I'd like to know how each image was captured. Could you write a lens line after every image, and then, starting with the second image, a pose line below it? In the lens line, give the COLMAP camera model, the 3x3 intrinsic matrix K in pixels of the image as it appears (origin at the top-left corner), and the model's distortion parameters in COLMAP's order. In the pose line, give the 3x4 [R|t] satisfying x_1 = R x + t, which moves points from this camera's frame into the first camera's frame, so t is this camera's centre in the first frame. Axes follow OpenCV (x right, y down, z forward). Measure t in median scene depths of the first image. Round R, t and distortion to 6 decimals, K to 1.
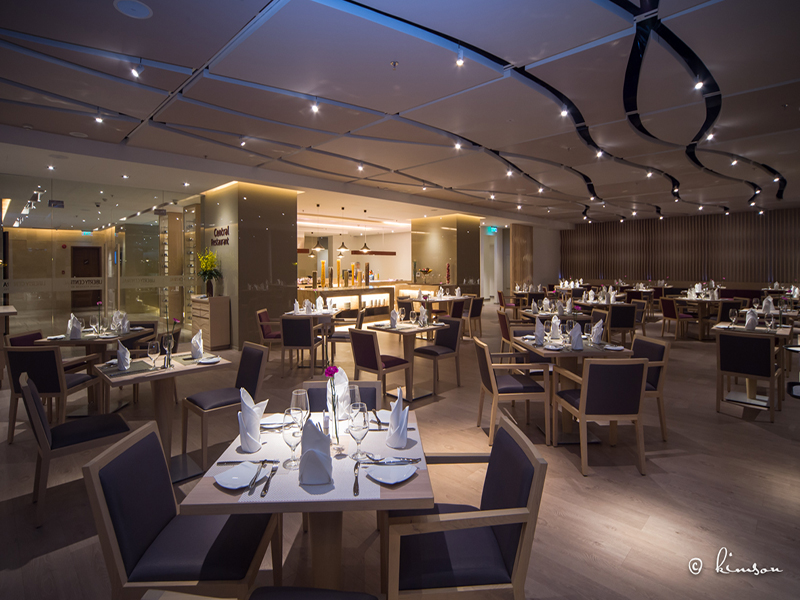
lens RADIAL K [[479.1, 0, 403.2], [0, 479.1, 286.8], [0, 0, 1]] dist [0.003350, 0.001258]
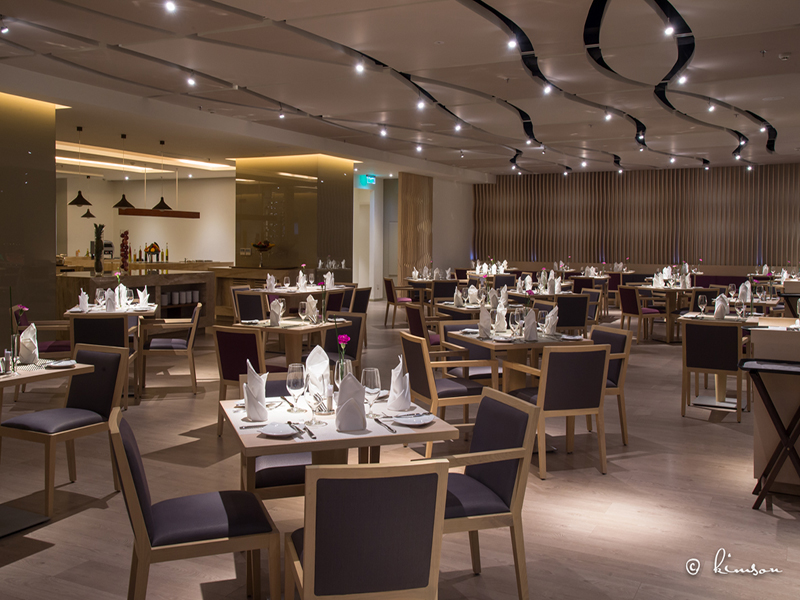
lens RADIAL K [[804.1, 0, 400.0], [0, 804.1, 300.0], [0, 0, 1]] dist [0.102920, 0.006019]
pose [[0.973330, -0.005472, 0.229345, -0.082954], [-0.002076, 0.999464, 0.032657, 0.005801], [-0.229401, -0.032262, 0.972797, -0.145178]]
